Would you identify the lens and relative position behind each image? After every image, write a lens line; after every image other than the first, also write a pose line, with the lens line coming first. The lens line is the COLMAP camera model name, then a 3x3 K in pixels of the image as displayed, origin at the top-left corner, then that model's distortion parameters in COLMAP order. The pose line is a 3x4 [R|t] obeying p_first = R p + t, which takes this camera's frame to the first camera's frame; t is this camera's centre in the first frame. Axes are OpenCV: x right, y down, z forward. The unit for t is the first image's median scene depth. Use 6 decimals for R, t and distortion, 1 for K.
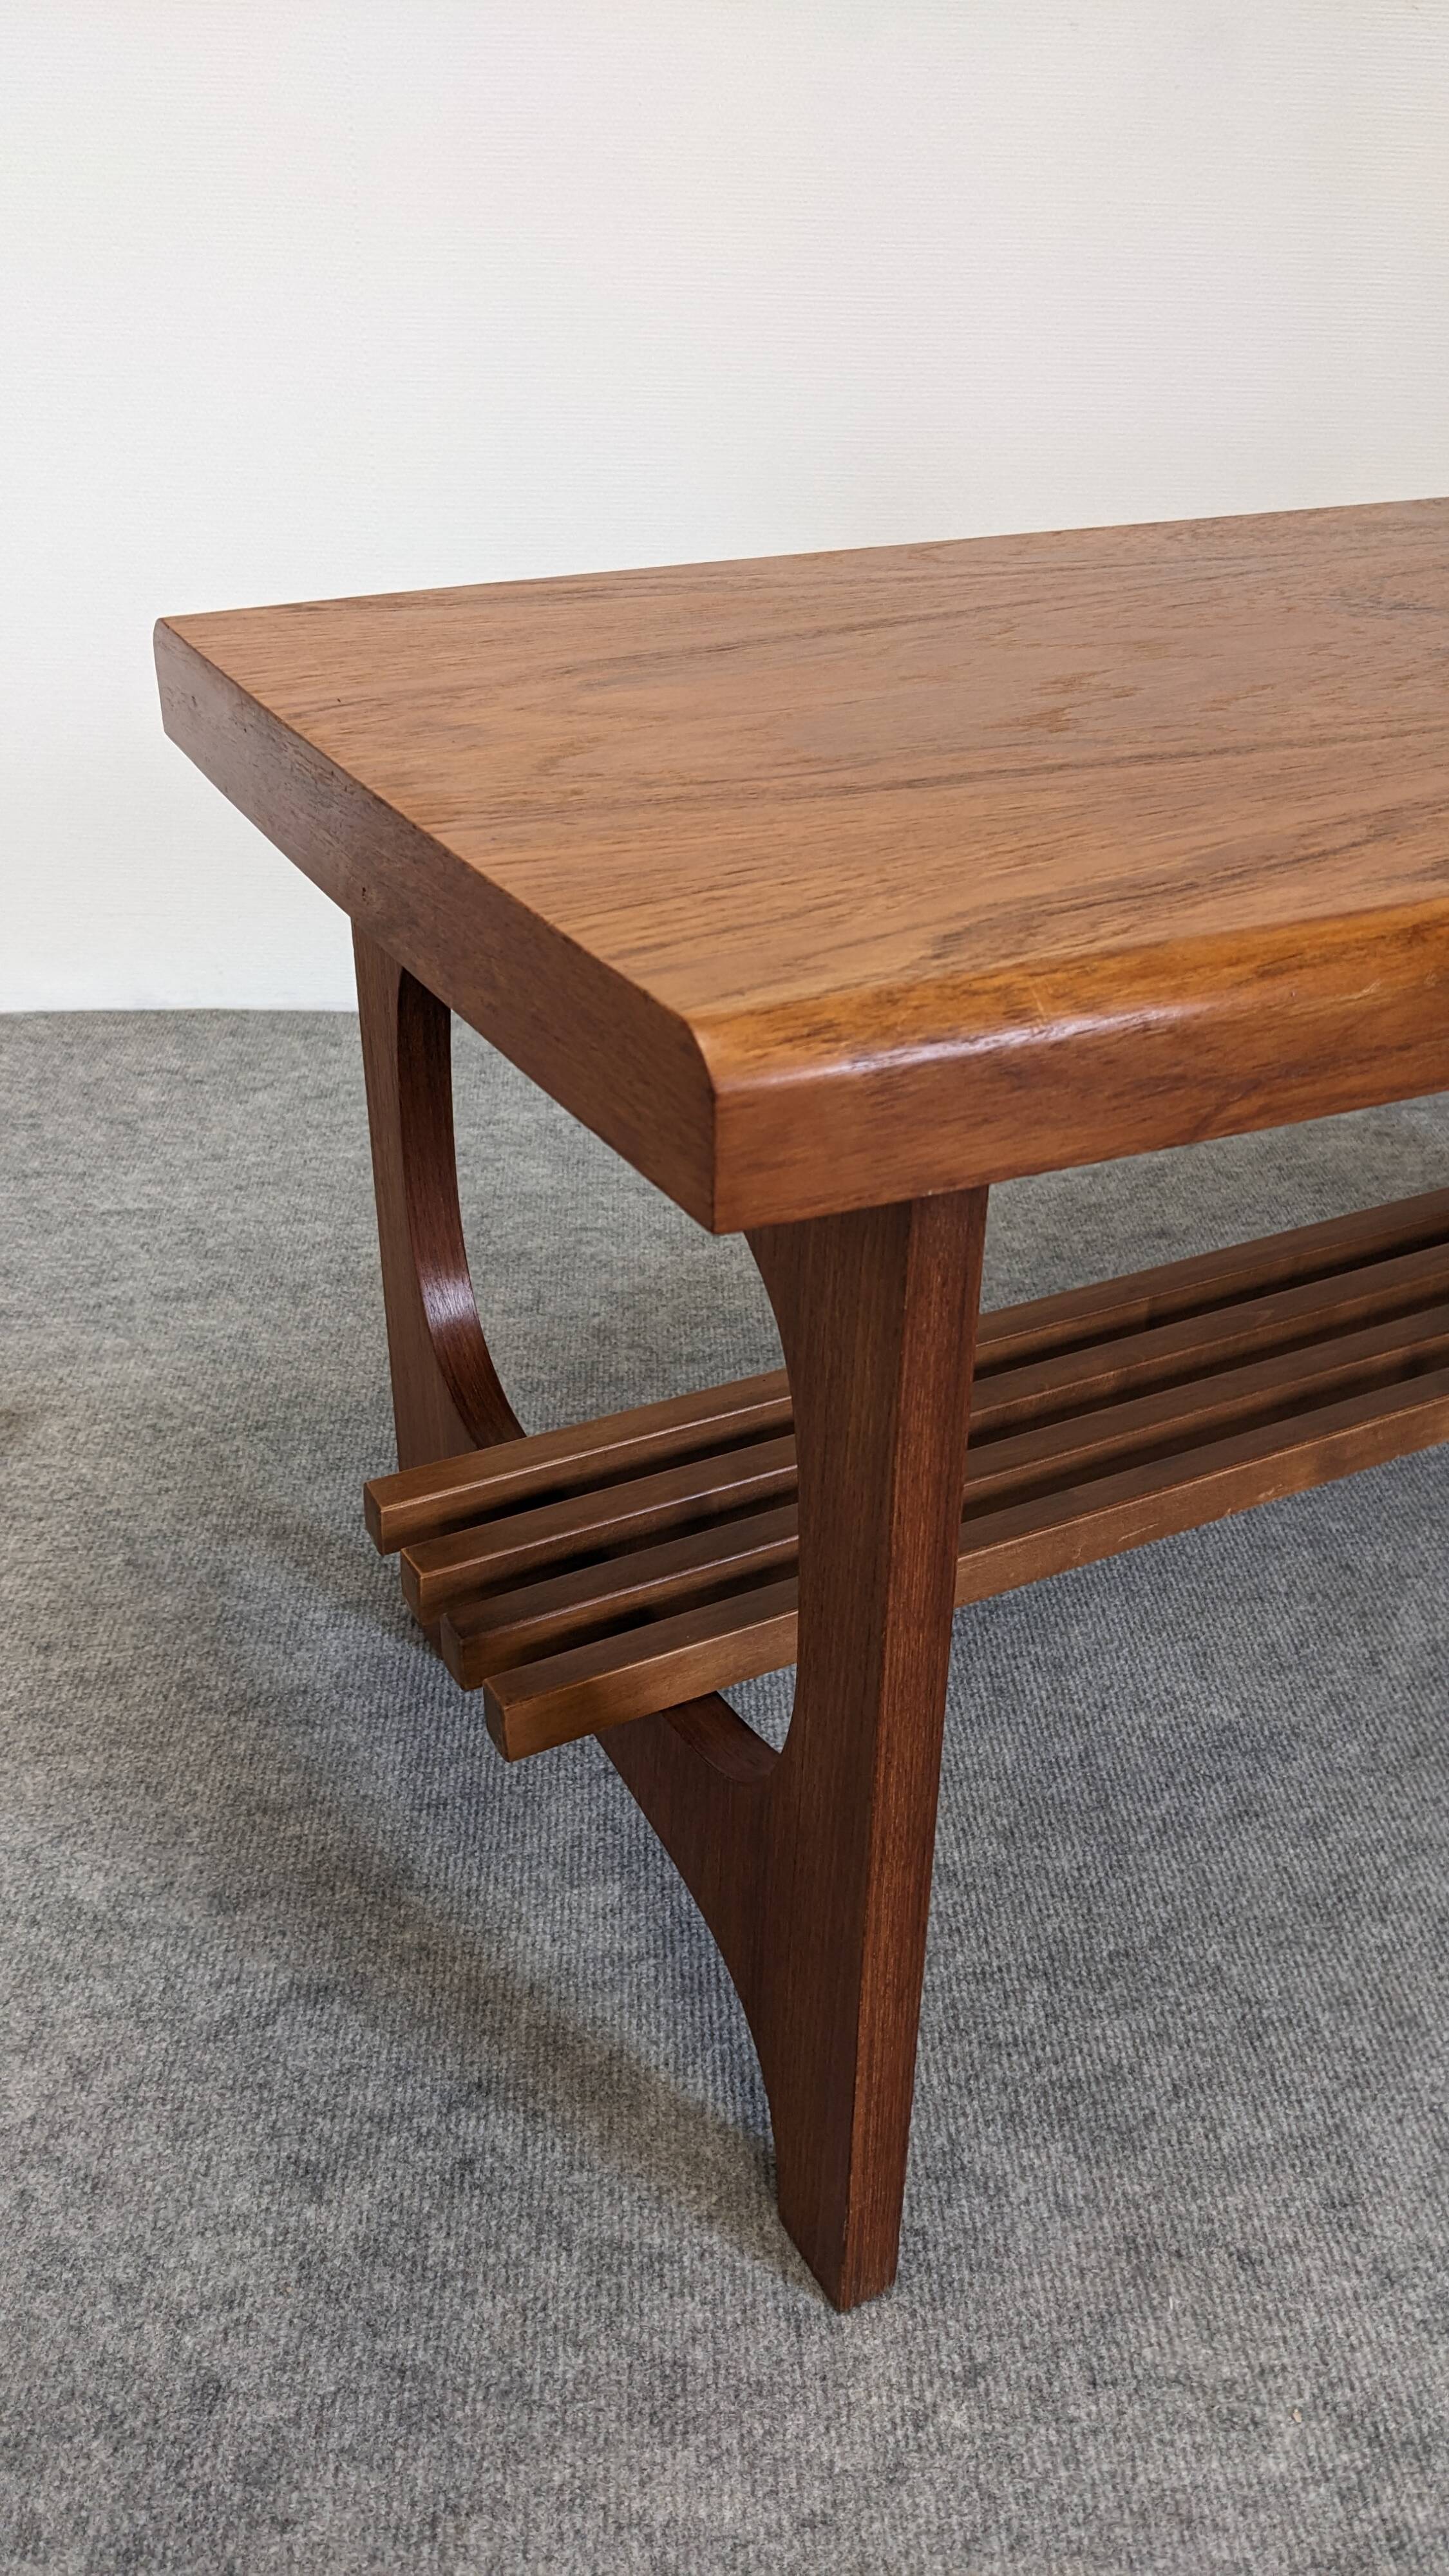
lens RADIAL K [[2047.6, 0, 734.1], [0, 2047.6, 1311.4], [0, 0, 1]] dist [0.043175, -0.080331]
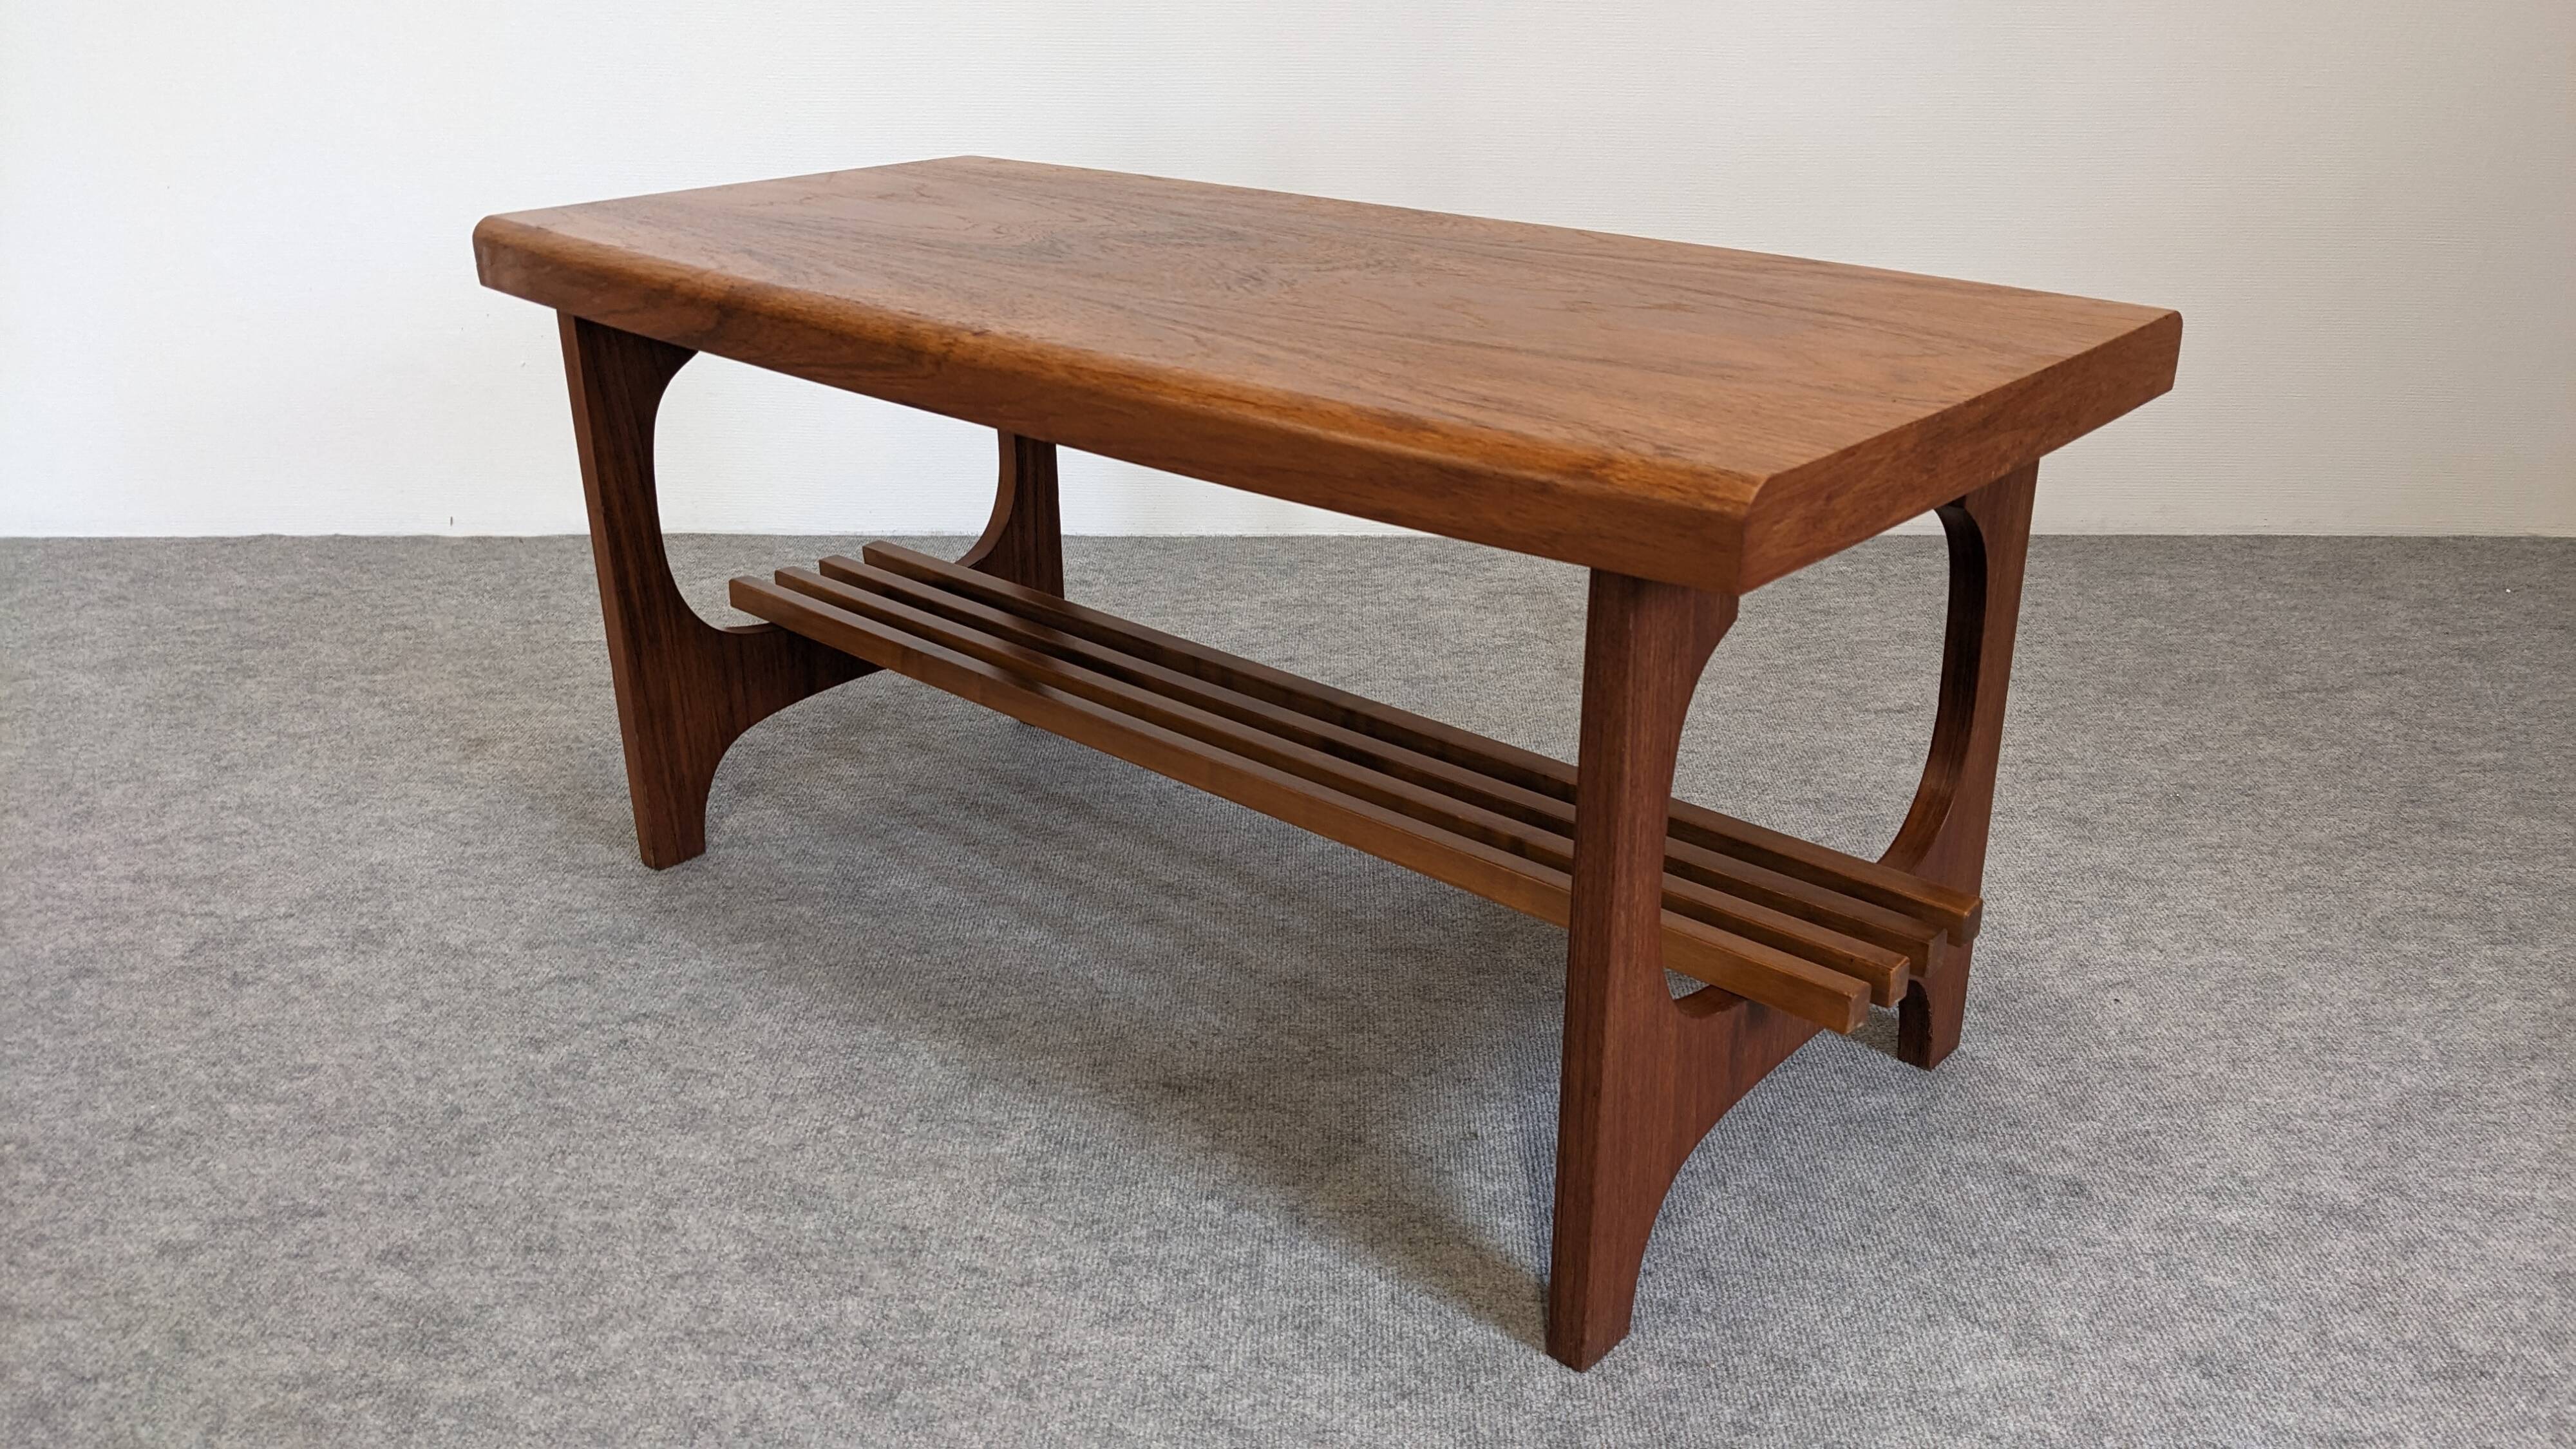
lens RADIAL K [[2047.6, 0, 1298.6], [0, 2047.6, 751.5], [0, 0, 1]] dist [0.043175, -0.080331]
pose [[0.997428, 0.005062, -0.071496, 0.500971], [-0.013872, 0.992277, -0.123265, 0.322184], [0.070320, 0.123940, 0.989795, -0.657850]]
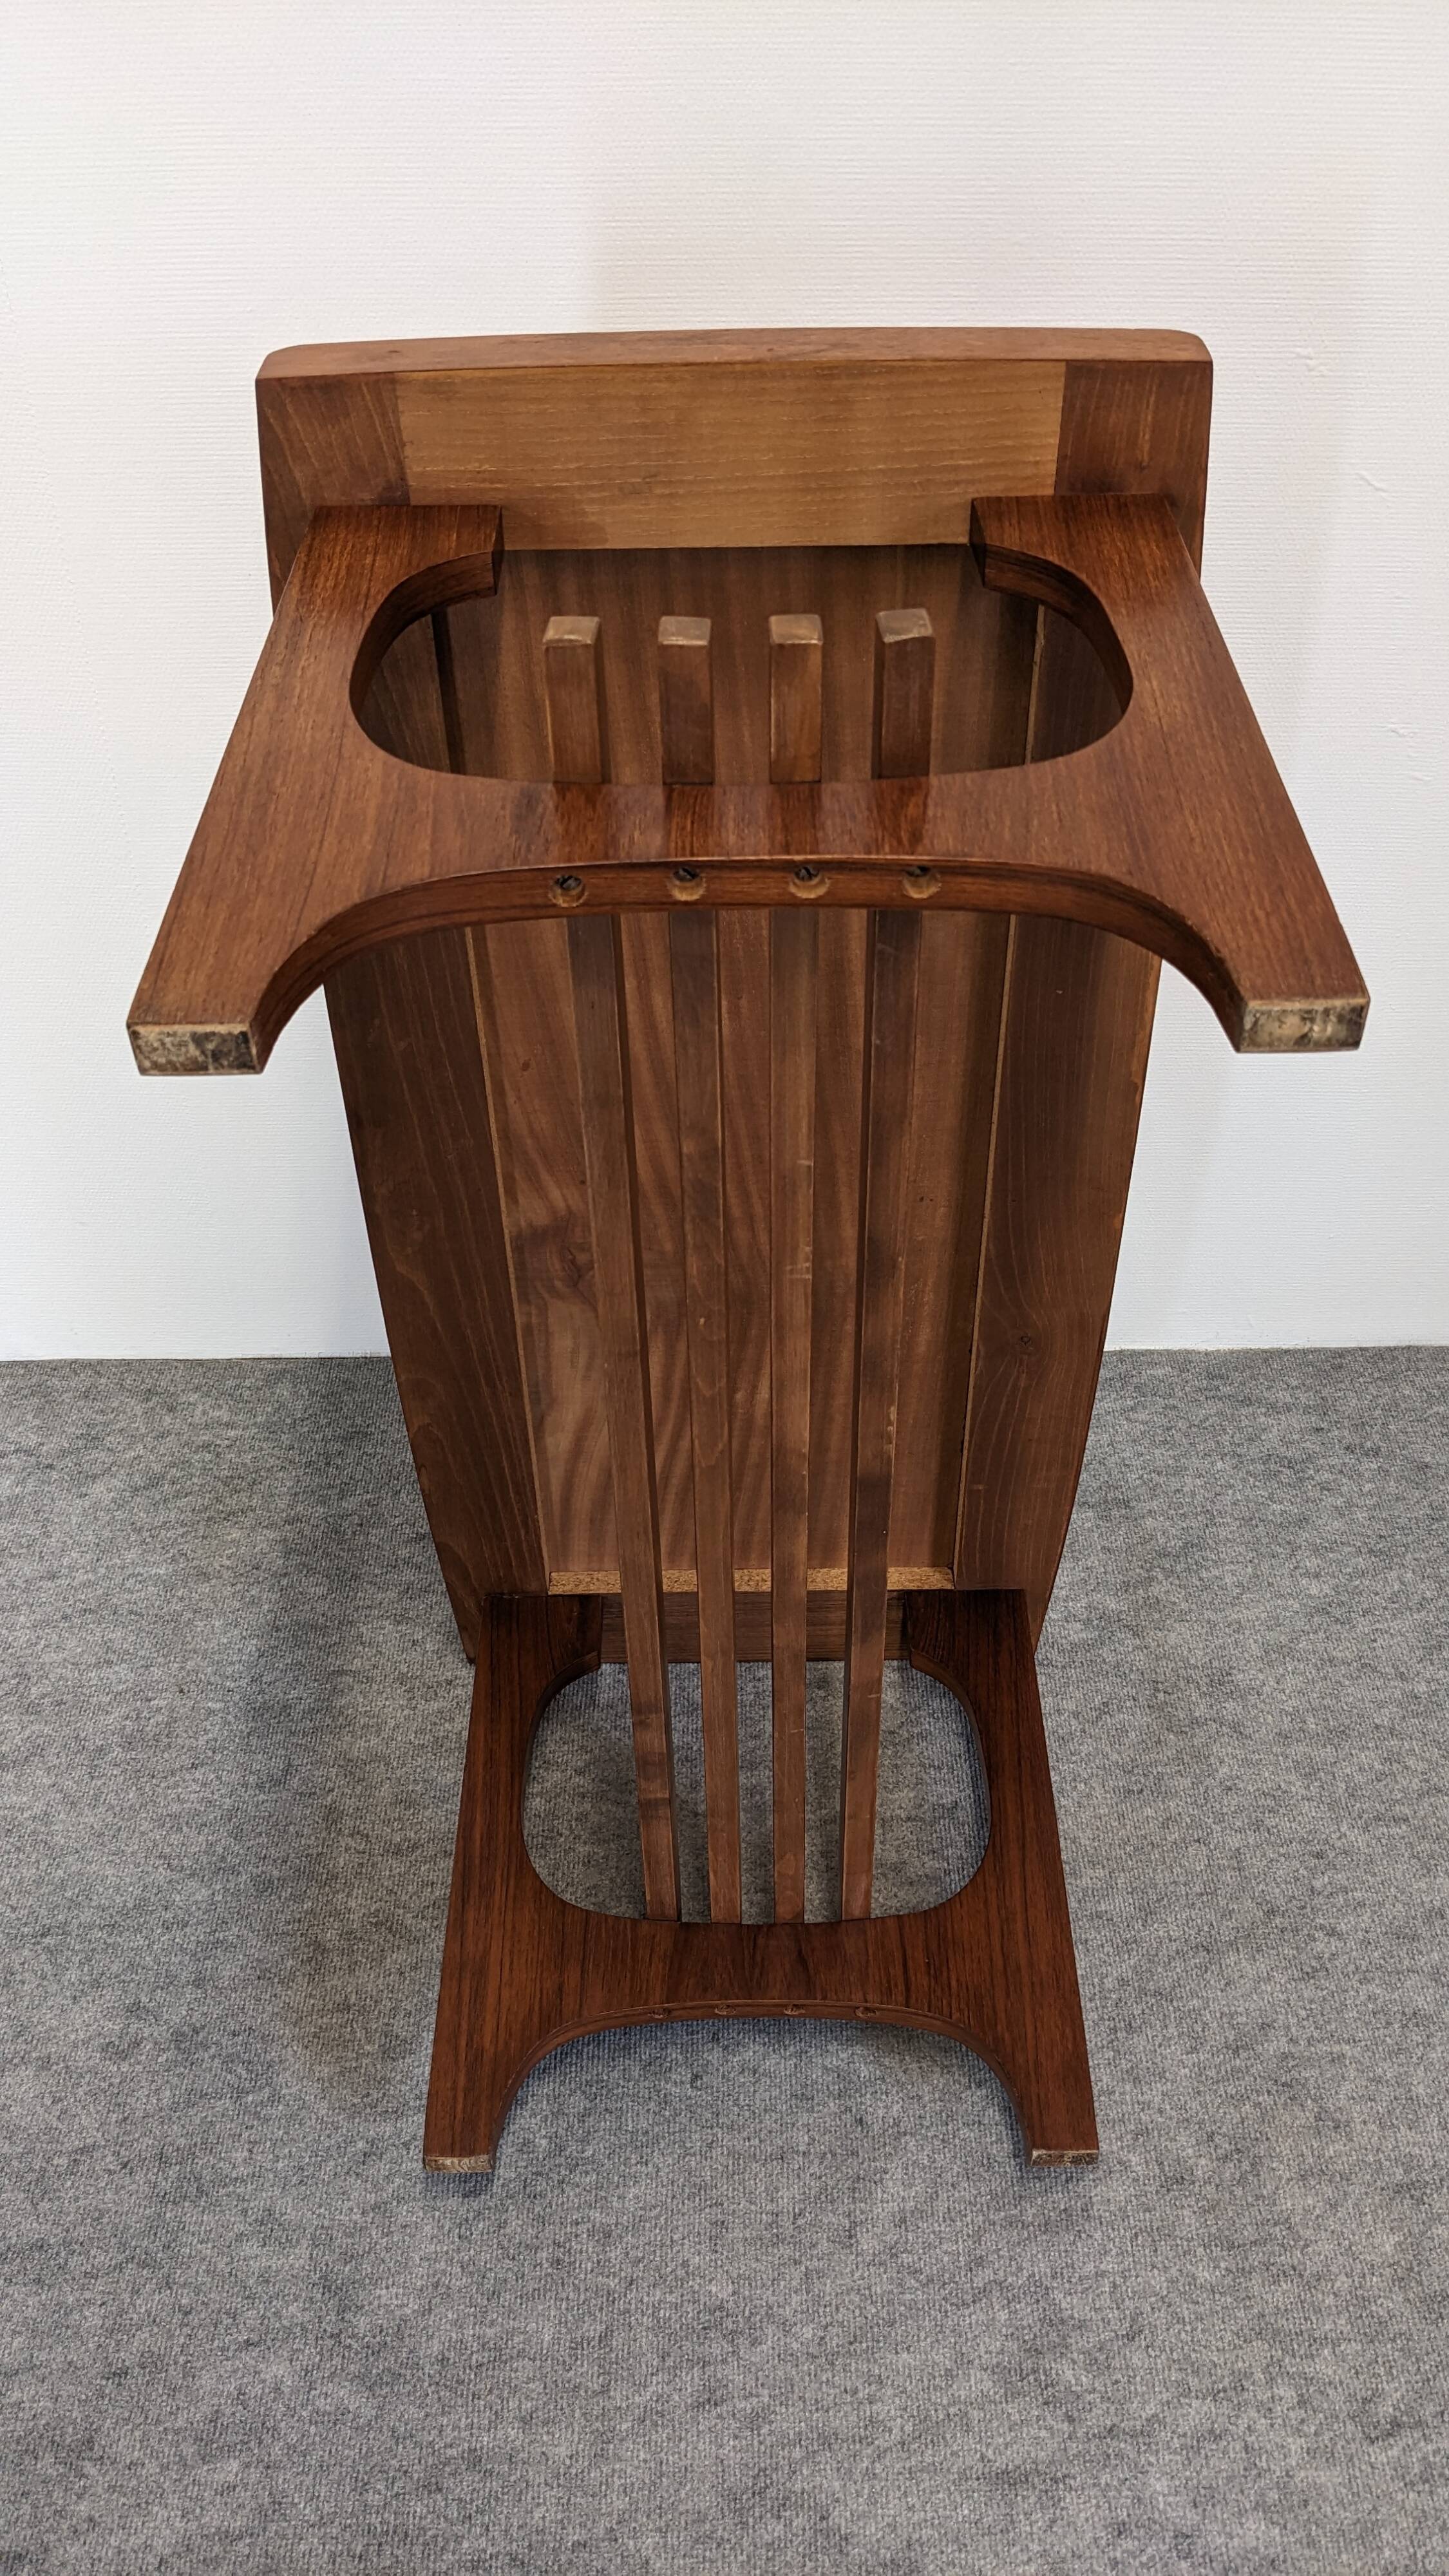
lens RADIAL K [[2047.6, 0, 719.4], [0, 2047.6, 1276.0], [0, 0, 1]] dist [0.043175, -0.080331]
pose [[0.998080, 0.004137, -0.061802, 0.348877], [0.006158, 0.986196, 0.165467, -0.733524], [0.061633, -0.165529, 0.984277, -0.214515]]
